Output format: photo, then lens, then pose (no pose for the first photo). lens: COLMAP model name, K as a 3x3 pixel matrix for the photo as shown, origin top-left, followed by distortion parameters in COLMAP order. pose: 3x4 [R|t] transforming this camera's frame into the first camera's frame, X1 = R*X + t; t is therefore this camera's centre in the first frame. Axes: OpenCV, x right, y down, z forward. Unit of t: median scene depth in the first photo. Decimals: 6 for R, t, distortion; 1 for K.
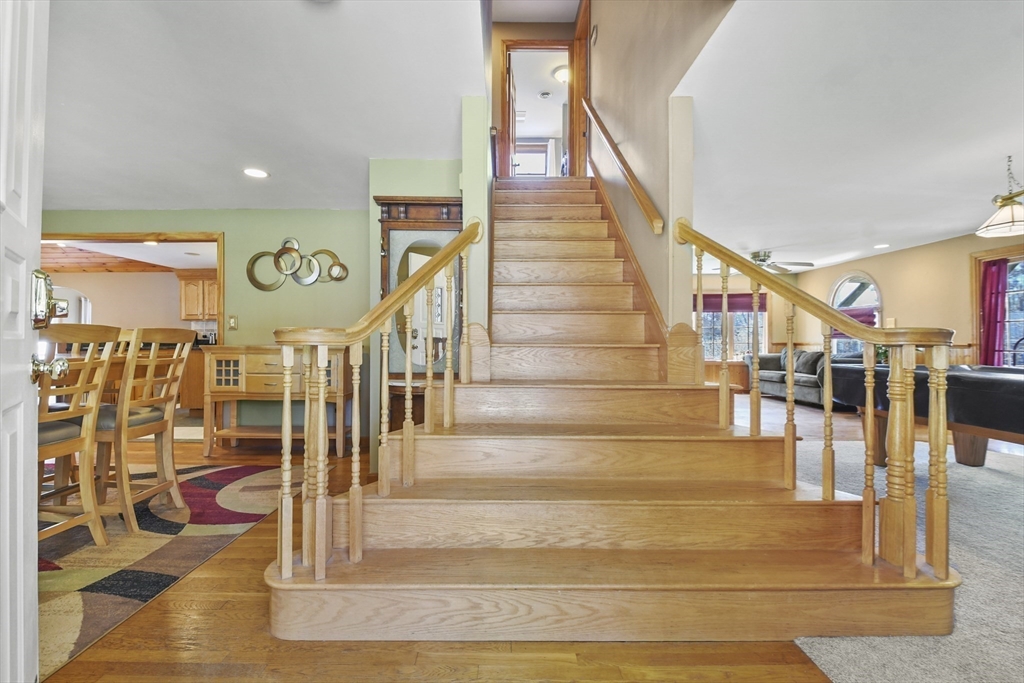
lens RADIAL K [[450.3, 0, 513.1], [0, 450.3, 338.8], [0, 0, 1]] dist [-0.009503, -0.001064]
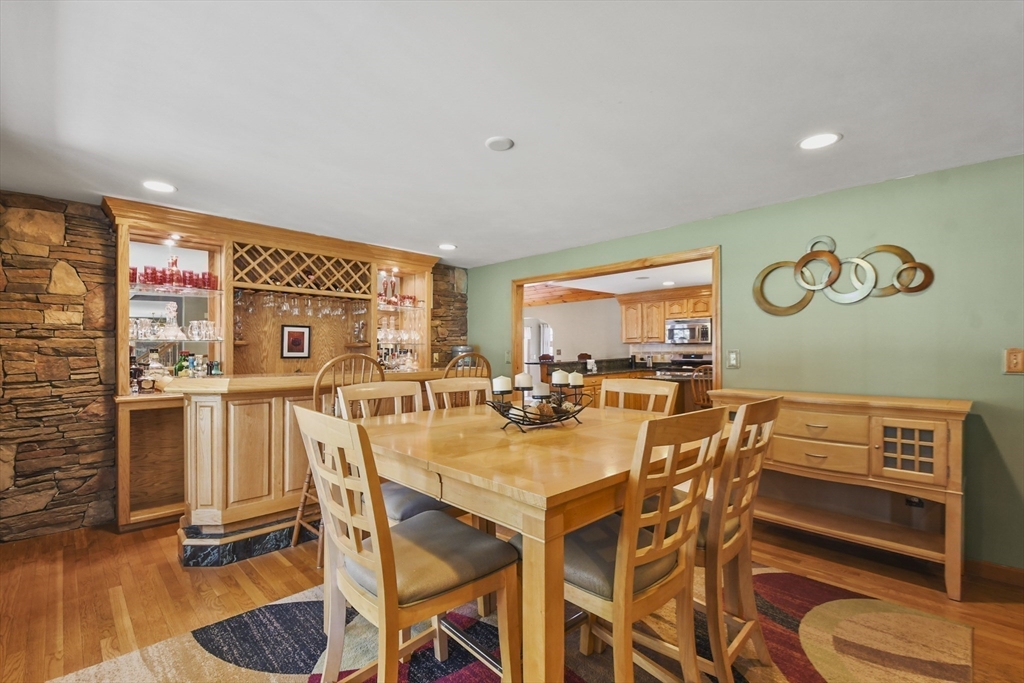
lens RADIAL K [[450.3, 0, 503.4], [0, 450.3, 348.8], [0, 0, 1]] dist [-0.009503, -0.001064]
pose [[0.686521, -0.011271, -0.727022, -0.276834], [0.013055, 0.999910, -0.003174, -0.047022], [0.726992, -0.007312, 0.686607, 0.143451]]
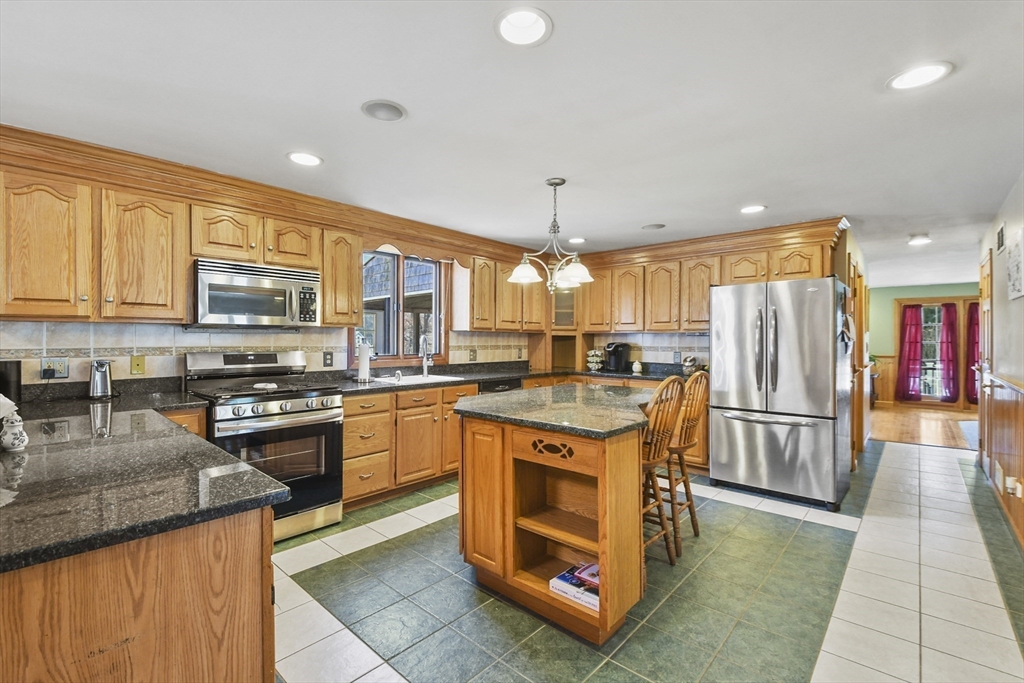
lens RADIAL K [[450.3, 0, 502.5], [0, 450.3, 337.5], [0, 0, 1]] dist [-0.009503, -0.001064]
pose [[0.684337, 0.000467, 0.729166, -1.119256], [-0.008439, 0.999938, 0.007280, -0.053658], [-0.729117, -0.011136, 0.684298, 0.931473]]
